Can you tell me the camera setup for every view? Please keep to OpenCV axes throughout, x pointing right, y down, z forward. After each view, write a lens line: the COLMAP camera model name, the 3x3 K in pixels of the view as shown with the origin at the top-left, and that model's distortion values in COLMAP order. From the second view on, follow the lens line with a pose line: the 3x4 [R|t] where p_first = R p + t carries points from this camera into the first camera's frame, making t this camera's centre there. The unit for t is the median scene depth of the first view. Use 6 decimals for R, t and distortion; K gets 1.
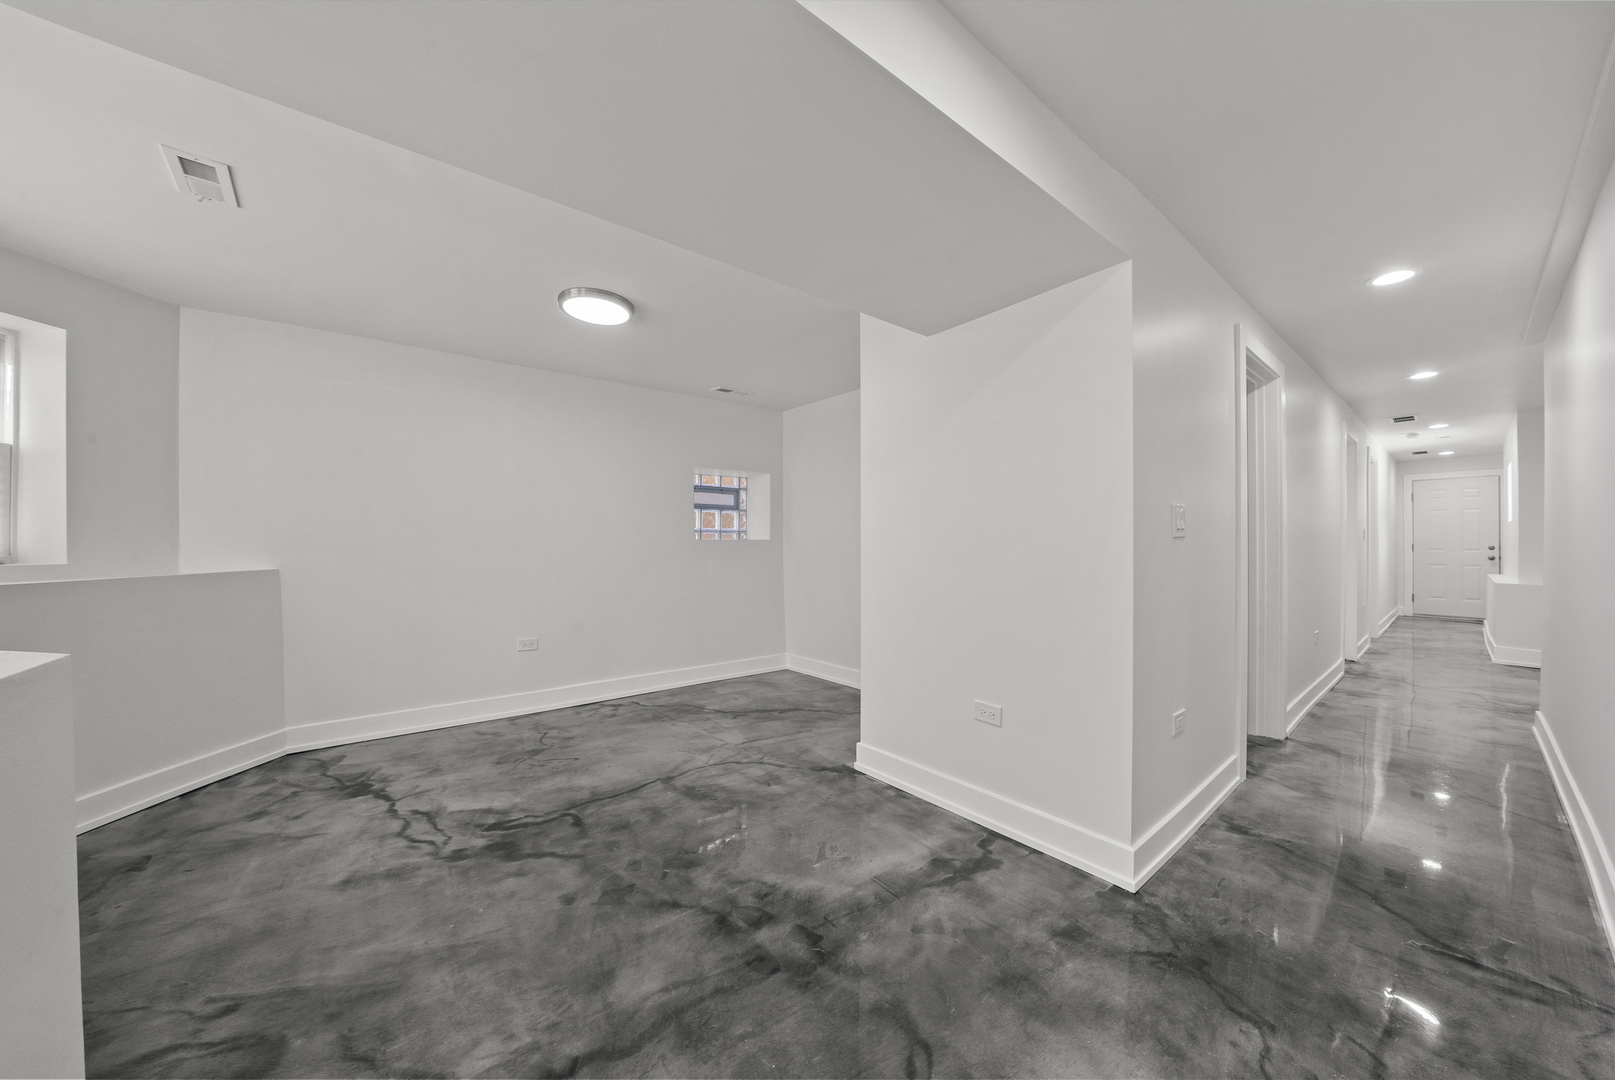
lens RADIAL K [[573.9, 0, 801.7], [0, 573.9, 539.9], [0, 0, 1]] dist [-0.022099, -0.000017]
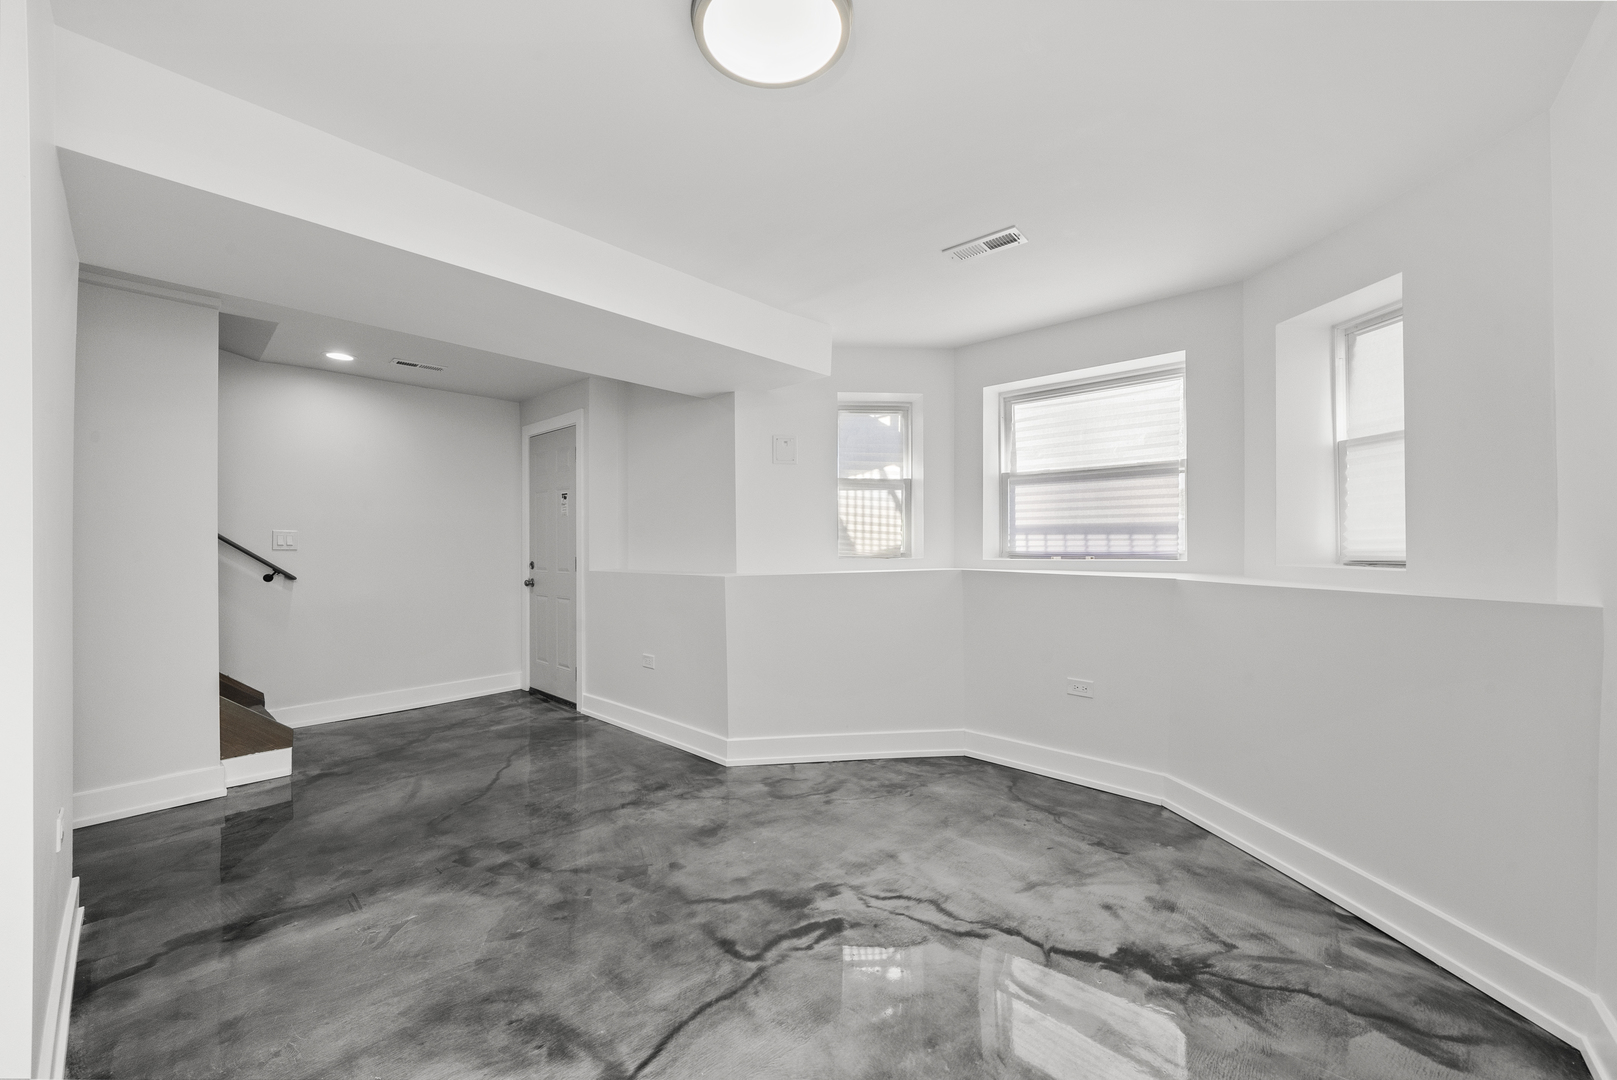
lens RADIAL K [[602.8, 0, 805.5], [0, 602.8, 546.3], [0, 0, 1]] dist [-0.012281, 0.000293]
pose [[-0.982803, 0.009346, -0.184422, -0.386974], [0.010025, 0.999946, -0.002748, 0.001212], [0.184387, -0.004549, -0.982843, 1.909747]]
